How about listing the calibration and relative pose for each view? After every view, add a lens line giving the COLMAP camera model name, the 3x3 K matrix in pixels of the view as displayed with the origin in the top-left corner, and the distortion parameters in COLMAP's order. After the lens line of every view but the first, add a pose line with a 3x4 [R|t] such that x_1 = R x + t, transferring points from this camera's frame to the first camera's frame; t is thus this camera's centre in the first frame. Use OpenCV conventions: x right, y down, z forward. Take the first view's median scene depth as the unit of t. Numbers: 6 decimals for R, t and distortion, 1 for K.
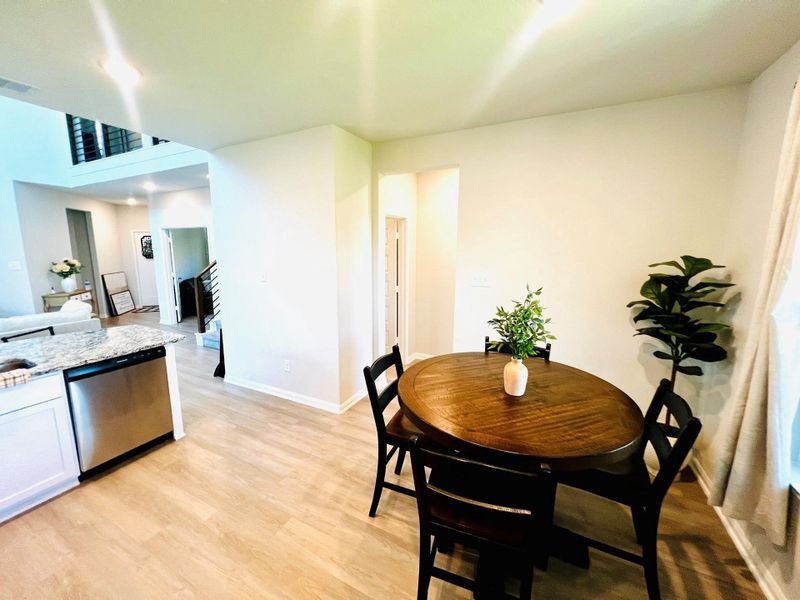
lens RADIAL K [[323.3, 0, 400.0], [0, 323.3, 300.0], [0, 0, 1]] dist [-0.000255, 0.000123]
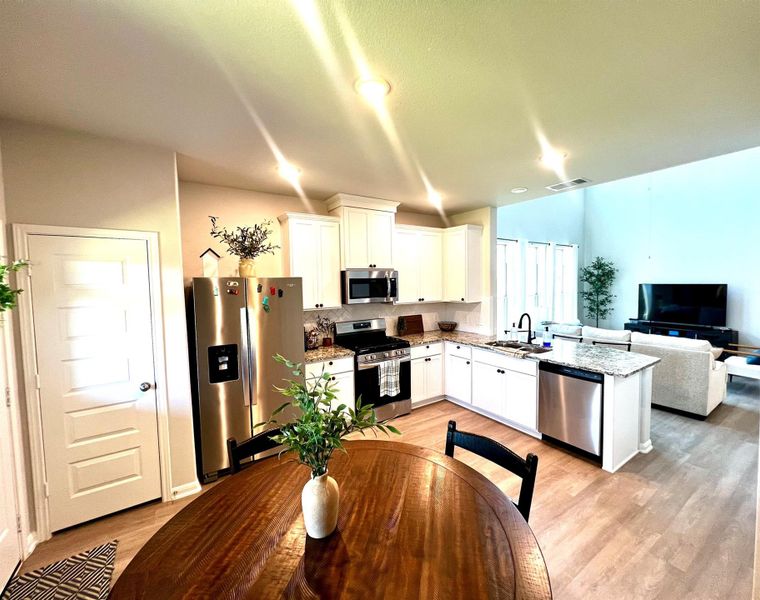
lens RADIAL K [[325.4, 0, 400.8], [0, 325.4, 299.4], [0, 0, 1]] dist [-0.000142, 0.000037]
pose [[-0.467121, 0.054991, -0.882481, 0.514983], [-0.140106, 0.980851, 0.135282, -0.152369], [0.873022, 0.186835, -0.450472, 0.849742]]
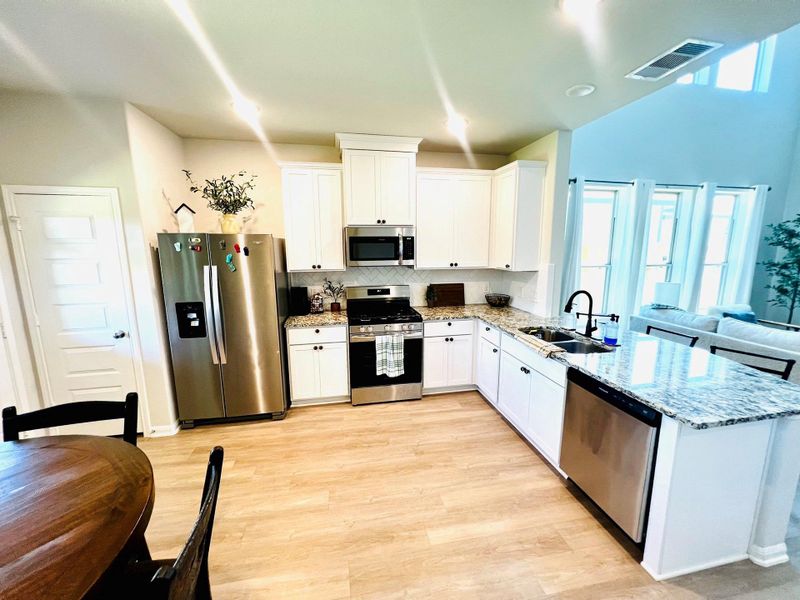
lens RADIAL K [[323.3, 0, 400.0], [0, 323.3, 300.0], [0, 0, 1]] dist [-0.000255, 0.000123]
pose [[-0.787782, 0.103169, -0.607252, -0.026530], [-0.104970, 0.948965, 0.297401, -0.173153], [0.606944, 0.298030, -0.736748, 1.078715]]
